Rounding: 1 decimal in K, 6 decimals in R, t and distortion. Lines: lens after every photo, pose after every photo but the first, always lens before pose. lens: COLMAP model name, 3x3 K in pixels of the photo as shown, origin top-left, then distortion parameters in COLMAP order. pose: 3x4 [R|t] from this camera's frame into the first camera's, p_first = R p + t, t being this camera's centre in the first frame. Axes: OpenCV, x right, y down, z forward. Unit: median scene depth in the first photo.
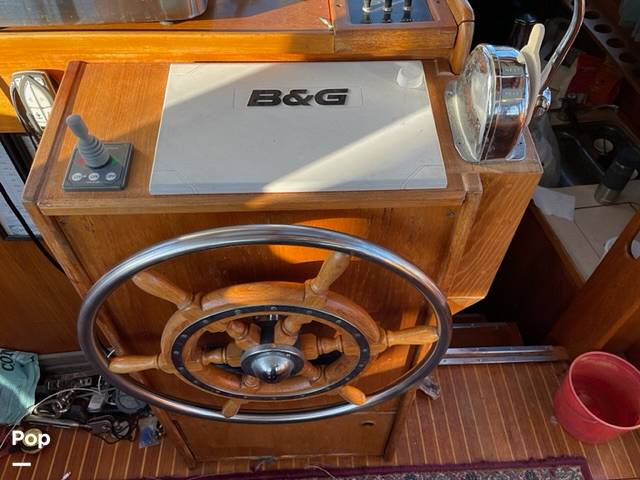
lens RADIAL K [[479.1, 0, 322.1], [0, 479.1, 229.6], [0, 0, 1]] dist [0.039031, 0.002583]
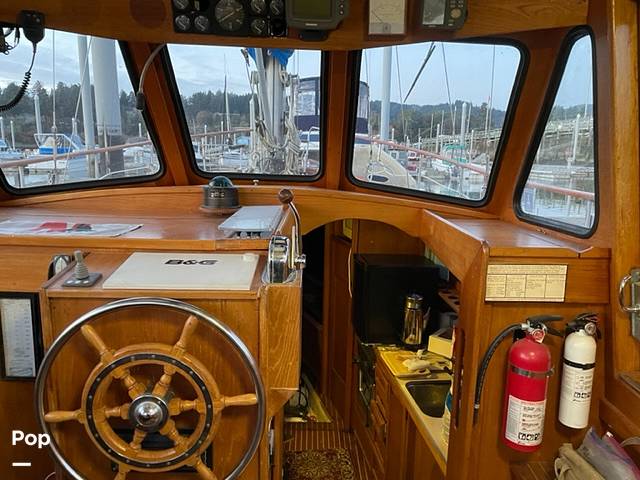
lens RADIAL K [[480.4, 0, 320.0], [0, 480.4, 240.0], [0, 0, 1]] dist [0.110989, -0.153697]
pose [[0.999798, 0.018324, -0.008234, 0.514153], [-0.019531, 0.790688, -0.611907, 0.898880], [-0.004702, 0.611945, 0.790887, -0.686457]]
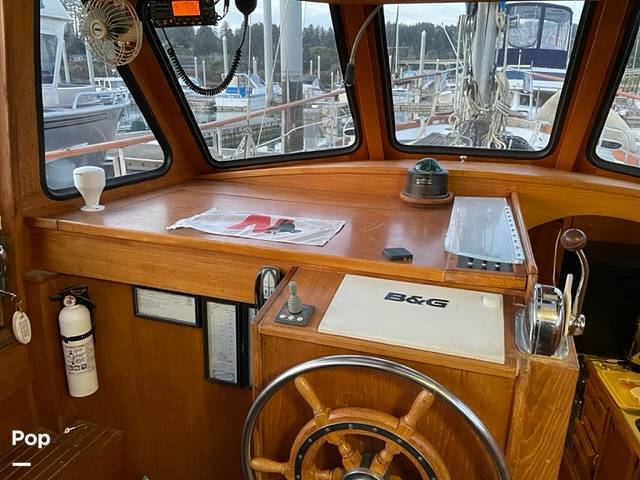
lens RADIAL K [[480.4, 0, 320.0], [0, 480.4, 240.0], [0, 0, 1]] dist [0.110989, -0.153697]
pose [[0.941939, 0.111357, -0.316781, 0.139539], [-0.257237, 0.845679, -0.467608, 0.399993], [0.215824, 0.521946, 0.825223, -0.521448]]
